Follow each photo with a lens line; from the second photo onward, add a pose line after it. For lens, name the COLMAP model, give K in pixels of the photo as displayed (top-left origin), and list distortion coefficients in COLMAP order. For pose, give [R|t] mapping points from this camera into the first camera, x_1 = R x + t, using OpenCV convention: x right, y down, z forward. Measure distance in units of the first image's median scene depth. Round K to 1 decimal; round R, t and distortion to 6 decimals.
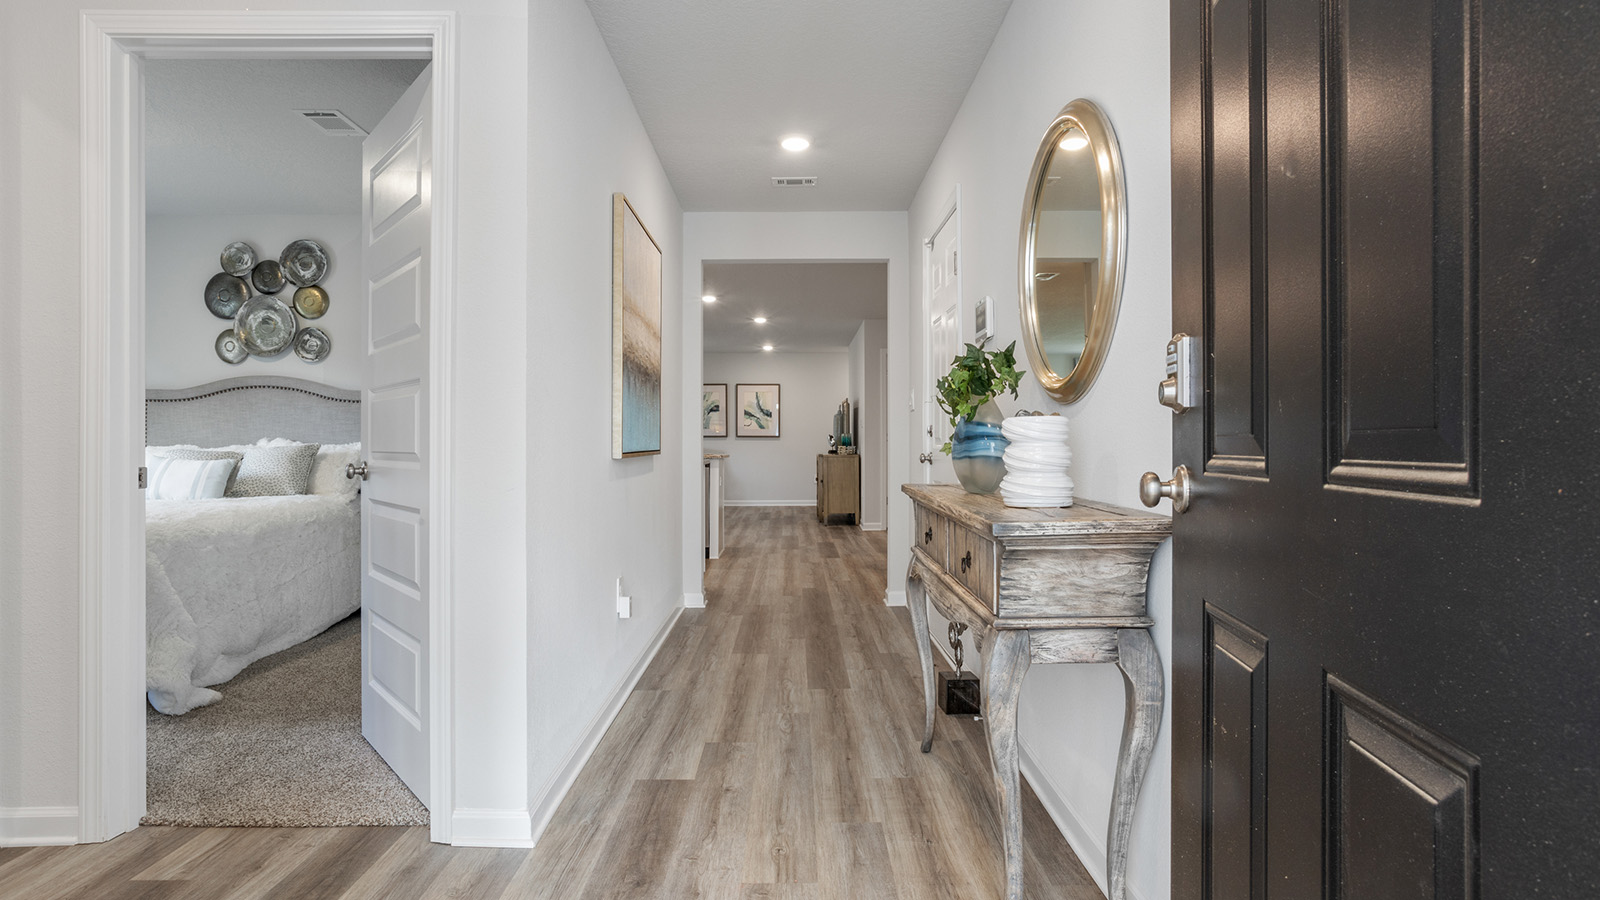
lens RADIAL K [[793.7, 0, 805.2], [0, 793.7, 442.7], [0, 0, 1]] dist [-0.015163, 0.001963]
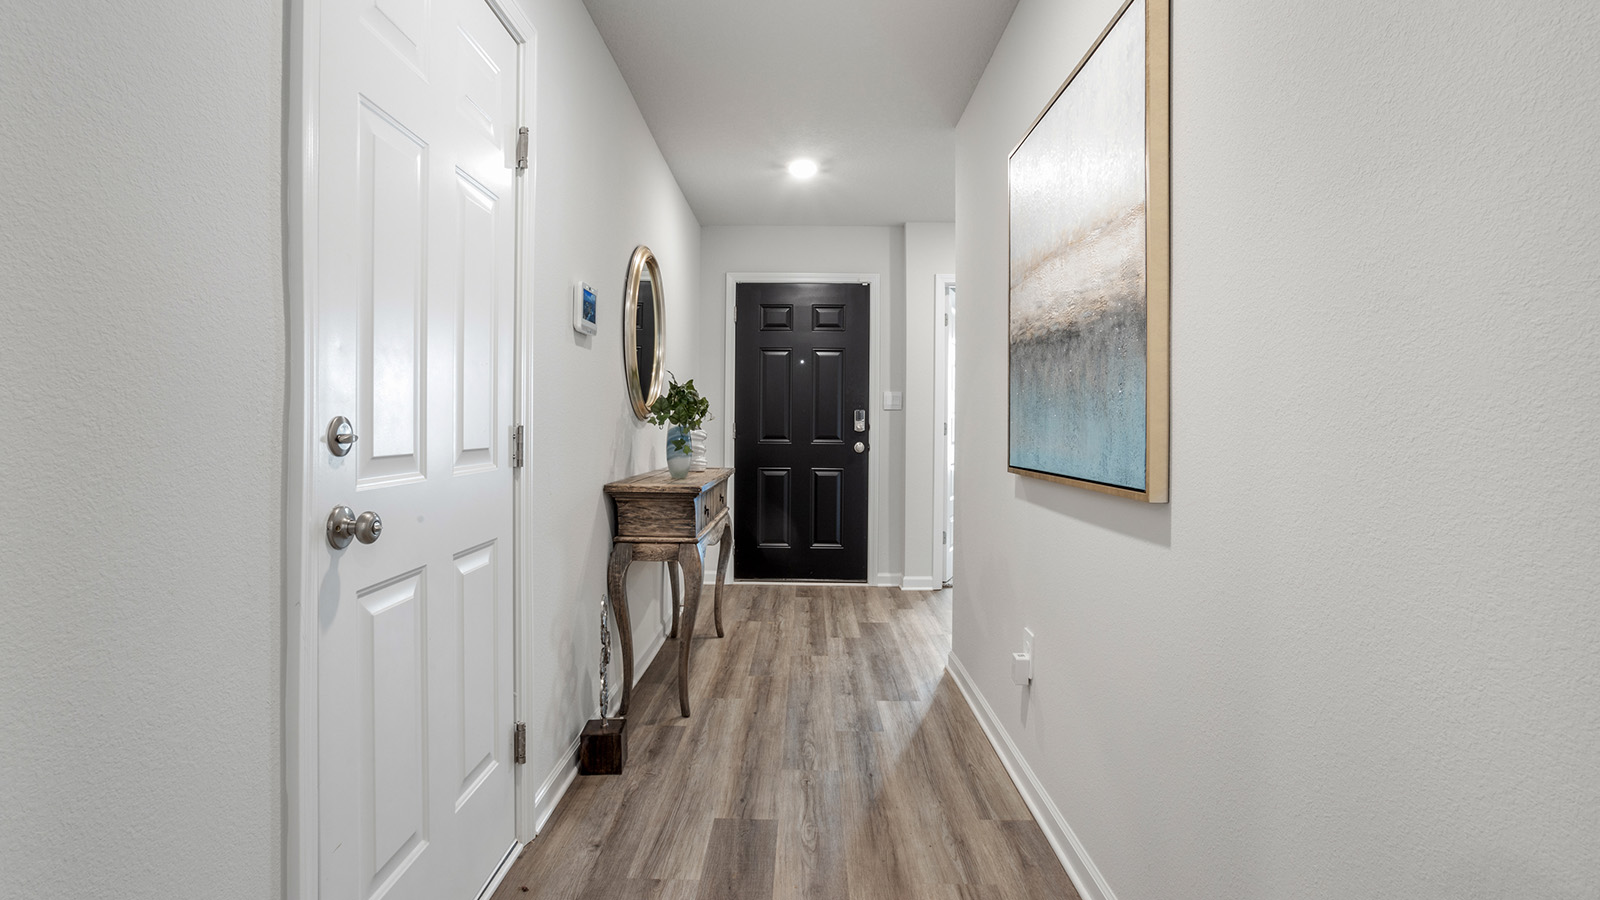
lens RADIAL K [[793.7, 0, 800.2], [0, 793.7, 437.9], [0, 0, 1]] dist [-0.015163, 0.001963]
pose [[-0.999718, -0.002337, 0.023615, -0.032604], [-0.001924, 0.999845, 0.017507, -0.027826], [-0.023653, 0.017457, -0.999568, 1.771688]]
